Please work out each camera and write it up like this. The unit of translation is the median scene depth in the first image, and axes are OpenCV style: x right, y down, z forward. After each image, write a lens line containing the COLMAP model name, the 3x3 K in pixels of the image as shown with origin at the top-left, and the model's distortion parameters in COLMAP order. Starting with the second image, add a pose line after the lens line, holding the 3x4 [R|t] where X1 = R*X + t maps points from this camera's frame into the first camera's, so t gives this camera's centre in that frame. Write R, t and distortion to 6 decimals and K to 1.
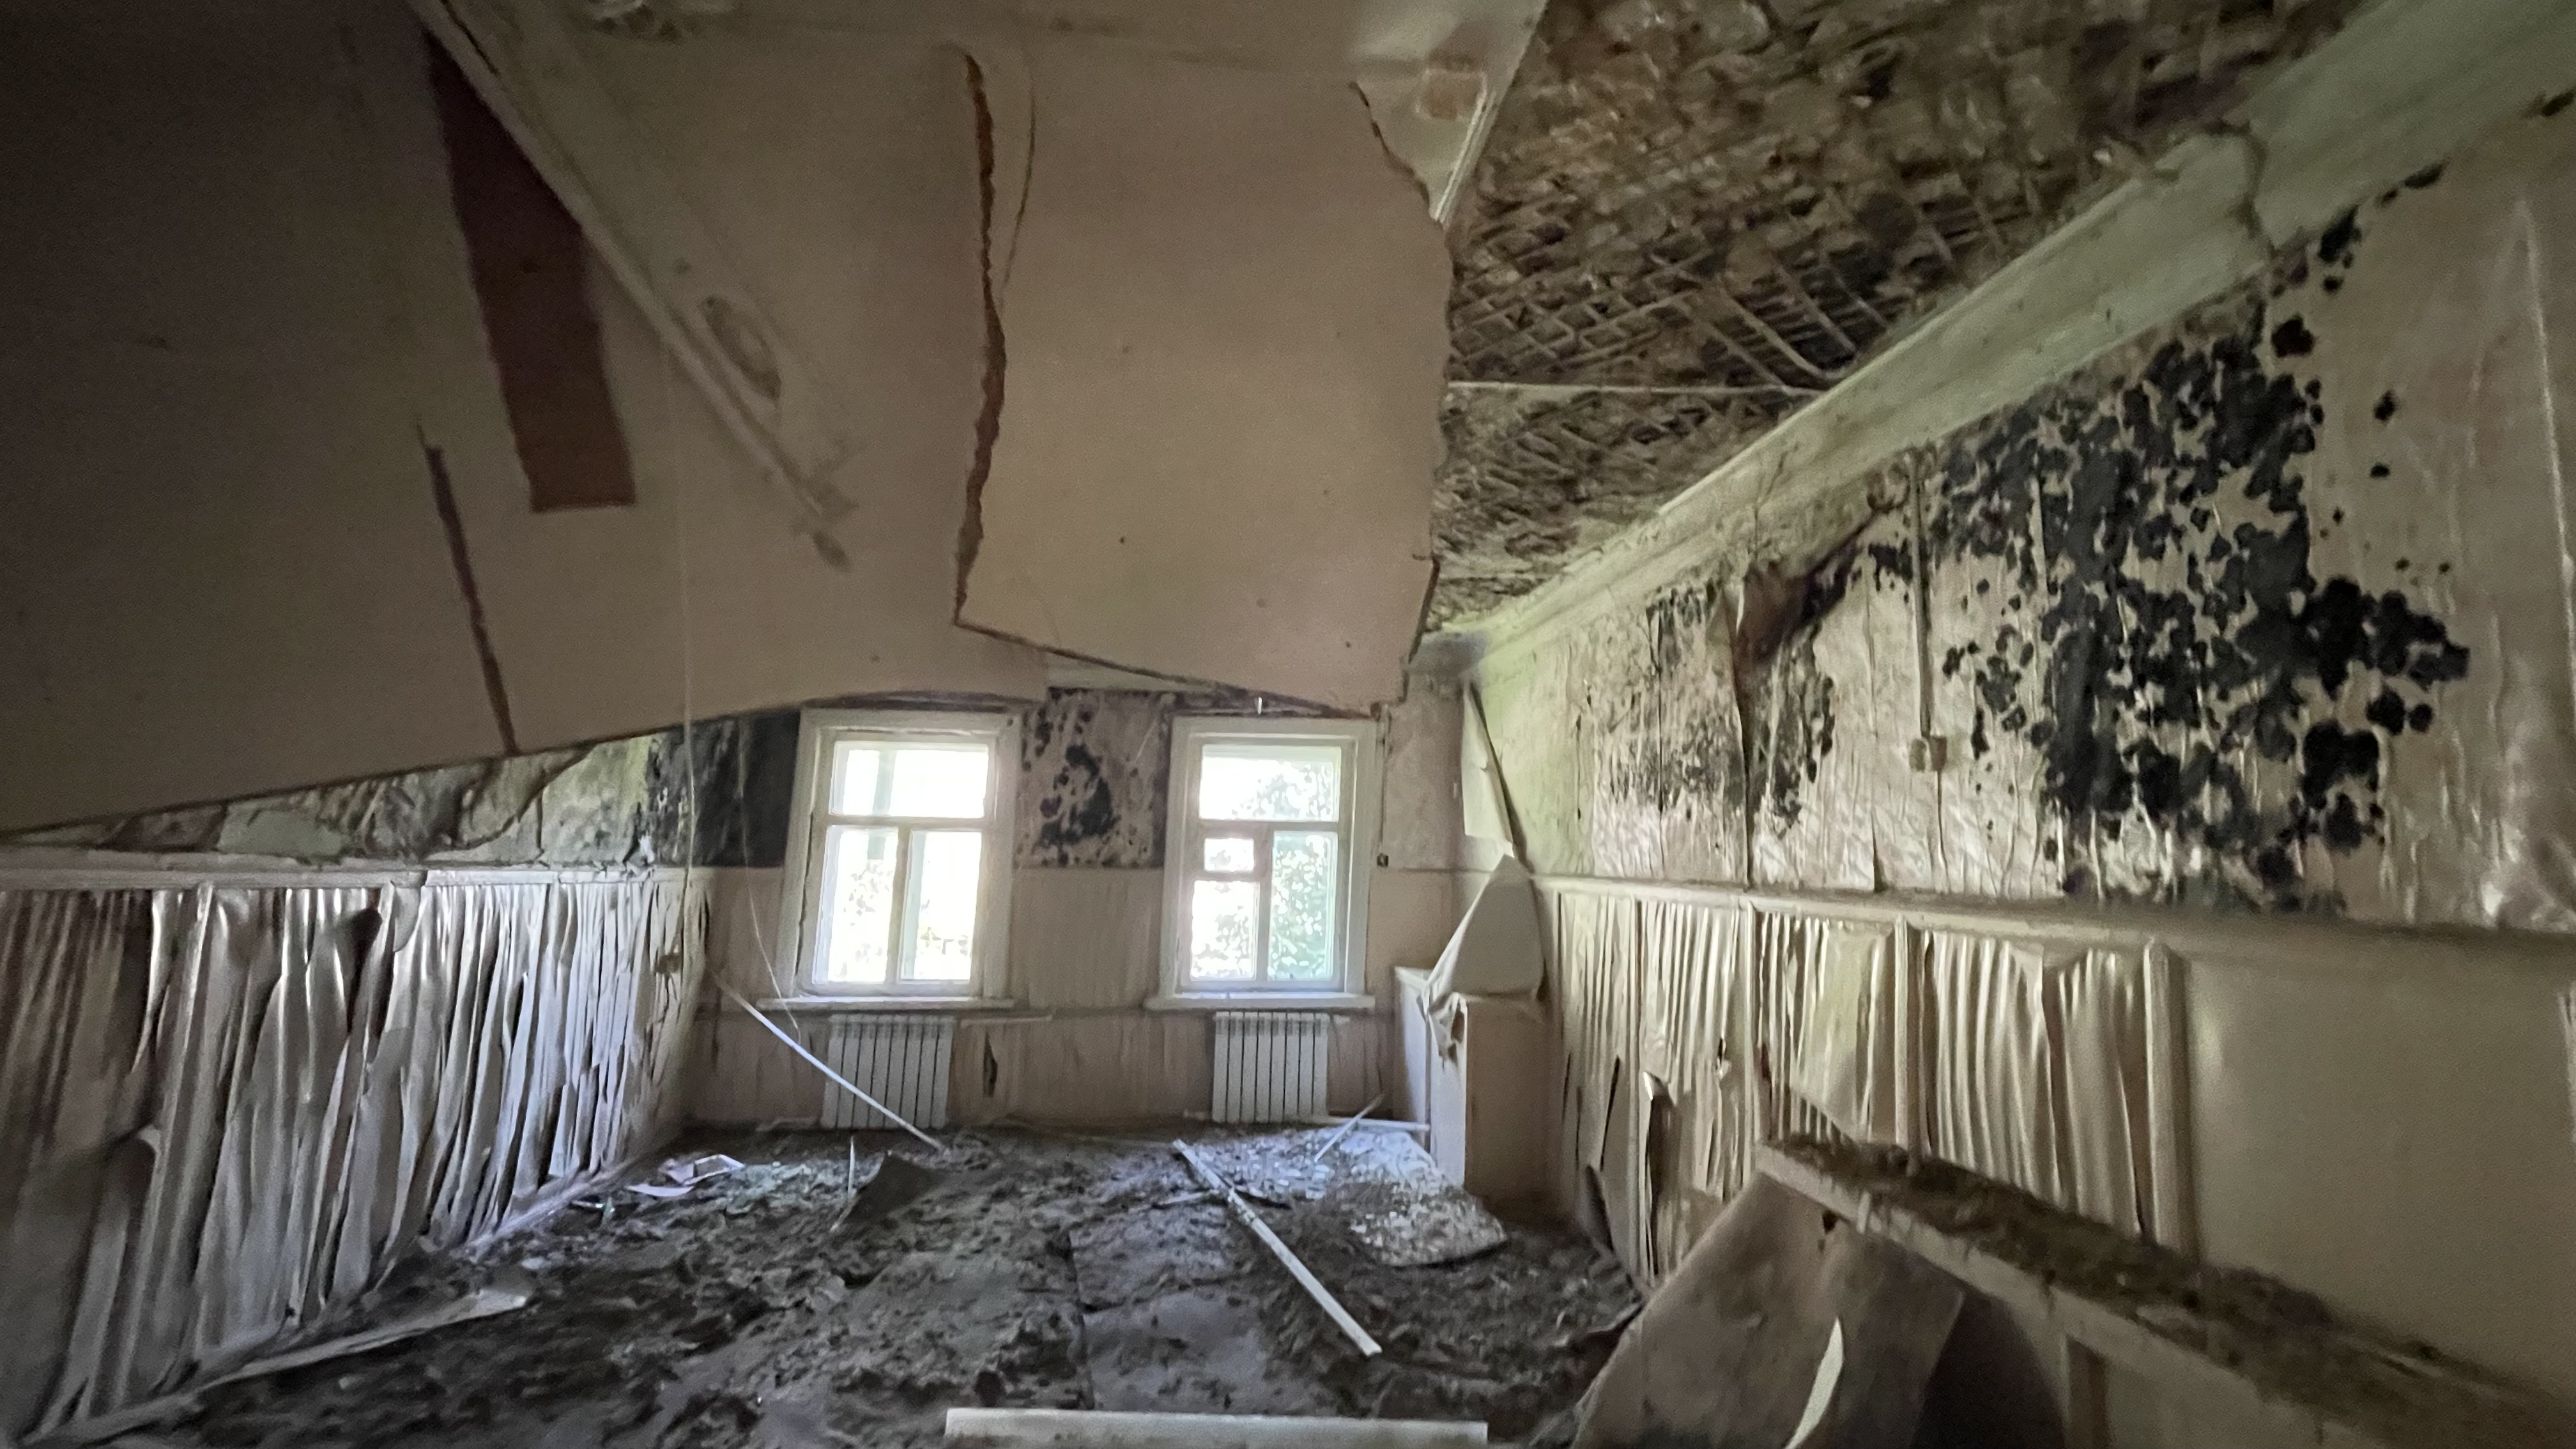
lens RADIAL K [[1031.4, 0, 1280.8], [0, 1031.4, 708.2], [0, 0, 1]] dist [-0.005606, 0.000813]
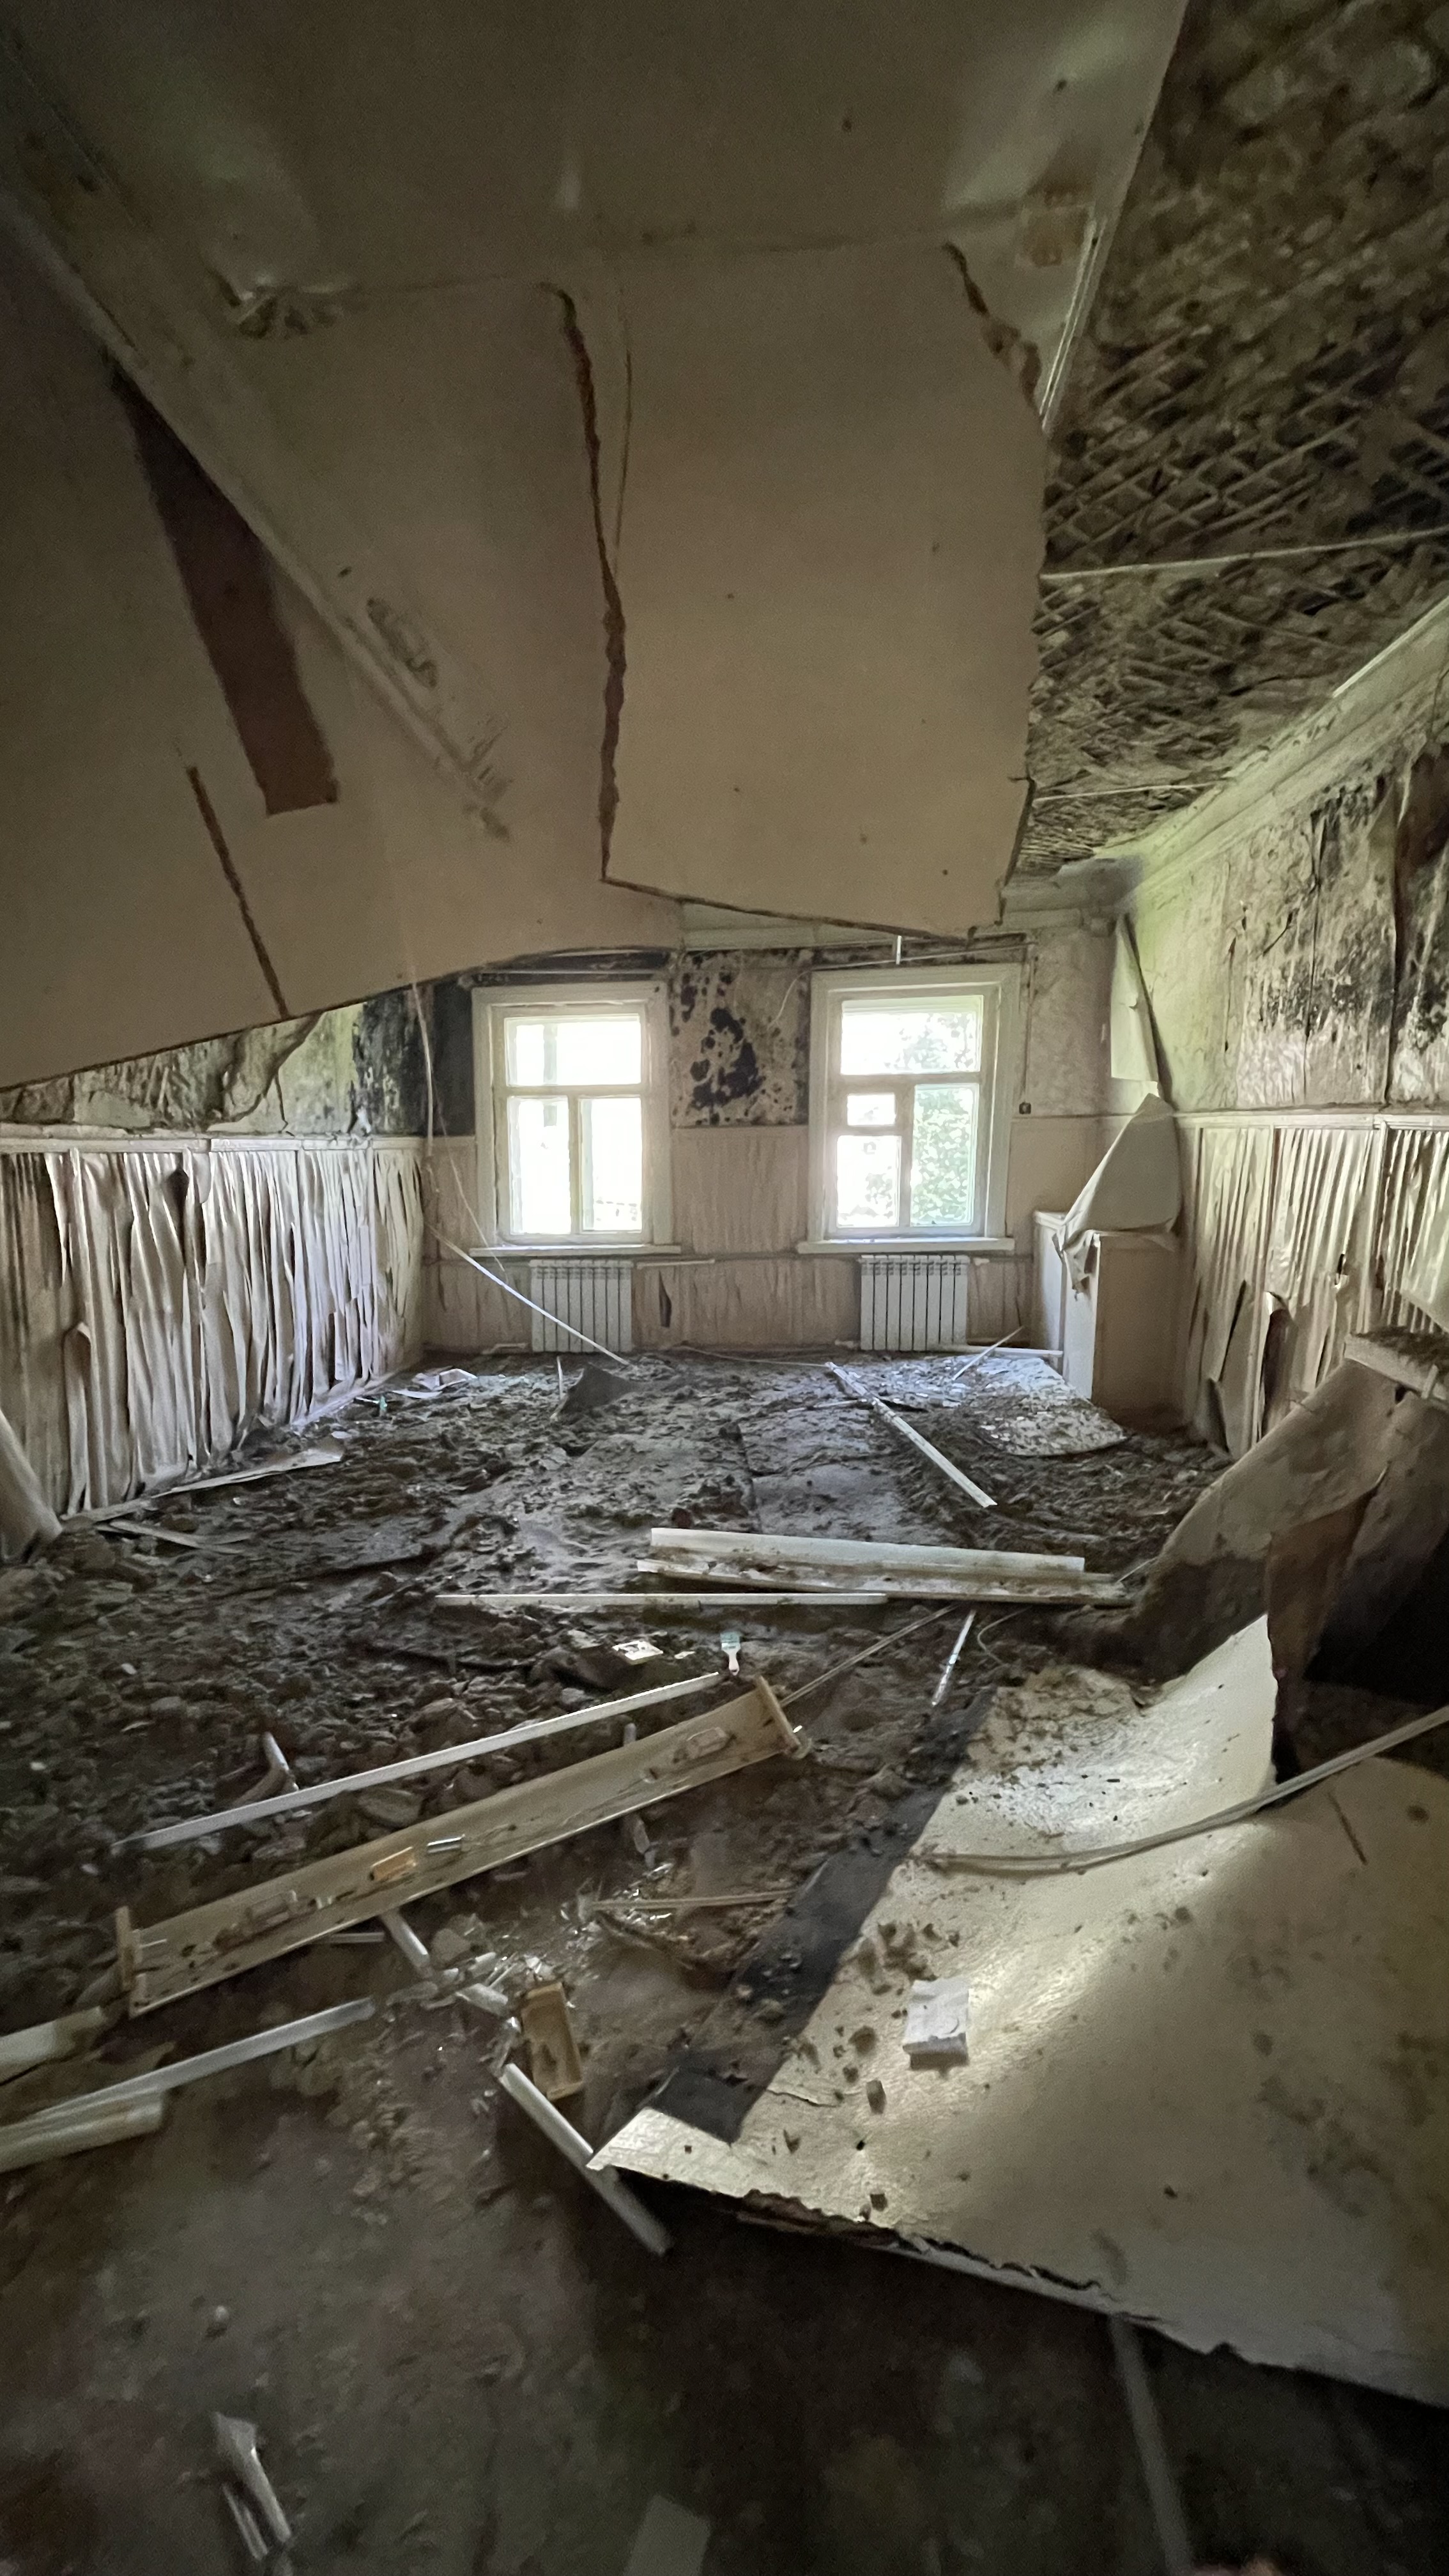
lens RADIAL K [[1031.4, 0, 721.0], [0, 1031.4, 1285.9], [0, 0, 1]] dist [-0.005606, 0.000813]
pose [[0.978583, -0.004266, -0.205806, 0.027146], [0.063819, 0.956810, 0.283622, 0.015662], [0.195708, -0.290682, 0.936591, -0.099070]]
